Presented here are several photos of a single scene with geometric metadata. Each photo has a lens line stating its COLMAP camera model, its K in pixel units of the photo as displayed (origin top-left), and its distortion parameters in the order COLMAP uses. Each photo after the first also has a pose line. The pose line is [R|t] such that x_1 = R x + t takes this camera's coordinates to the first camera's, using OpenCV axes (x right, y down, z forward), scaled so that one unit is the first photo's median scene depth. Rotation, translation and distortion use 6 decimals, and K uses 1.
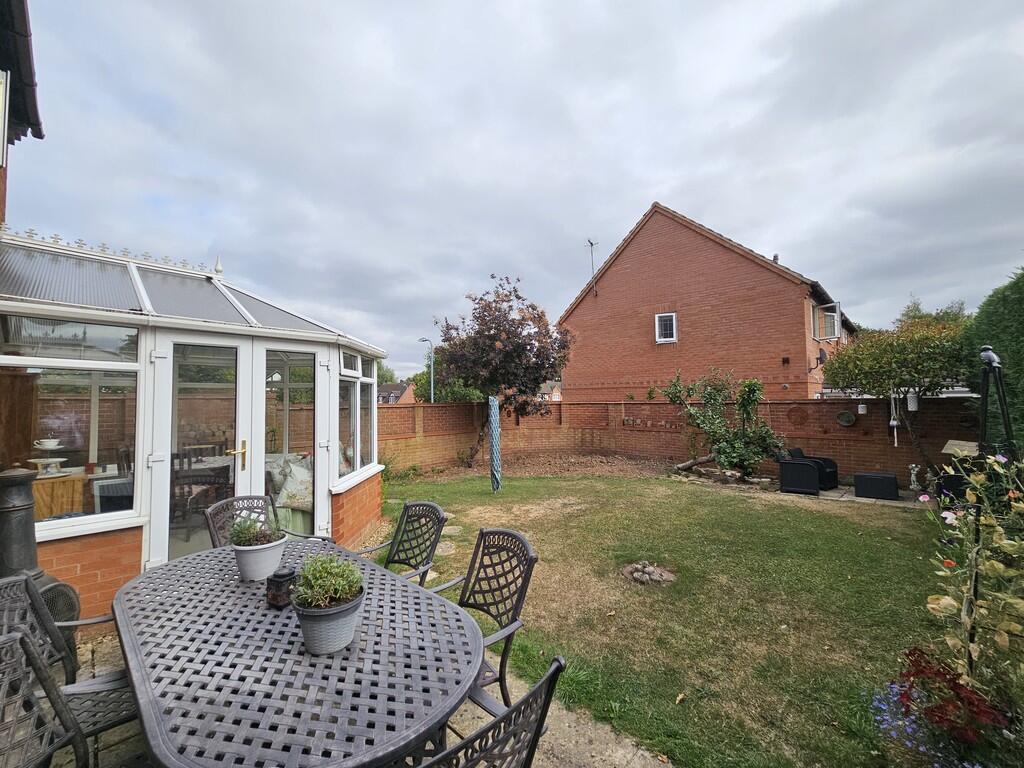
lens RADIAL K [[416.1, 0, 512.0], [0, 416.1, 384.0], [0, 0, 1]] dist [0.000988, 0.000103]
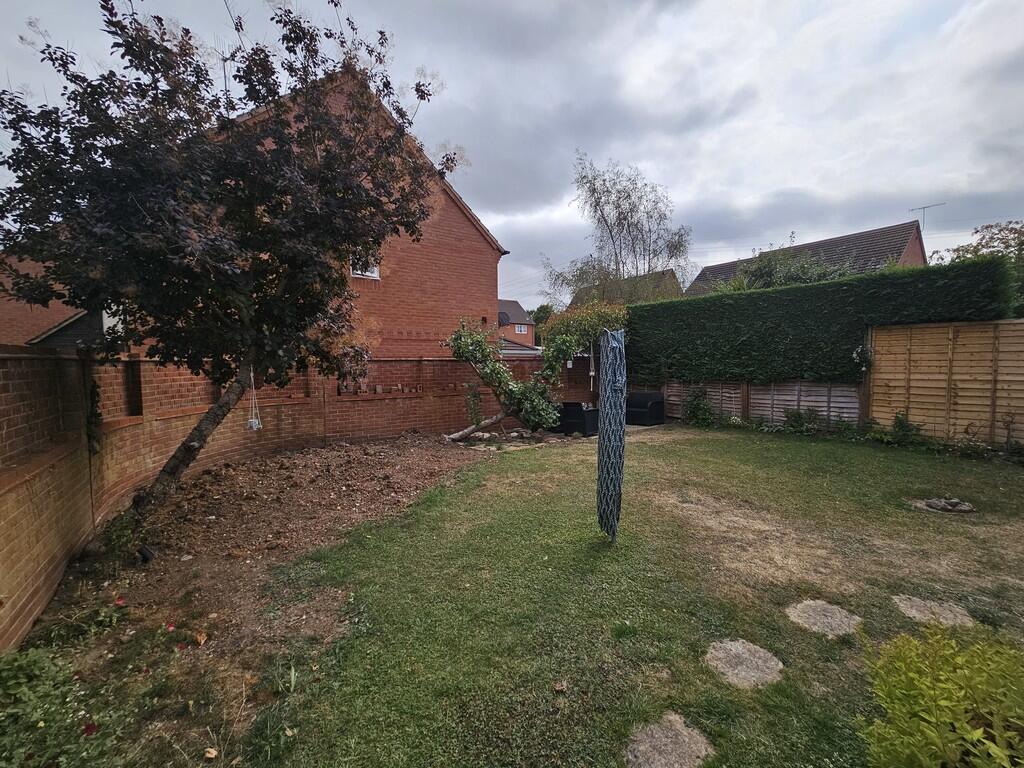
lens RADIAL K [[418.7, 0, 510.0], [0, 418.7, 381.1], [0, 0, 1]] dist [0.000092, 0.000290]
pose [[0.218491, -0.045048, 0.974799, -0.359410], [-0.037557, 0.997806, 0.054529, 0.037803], [-0.975116, -0.048524, 0.216319, 0.698254]]
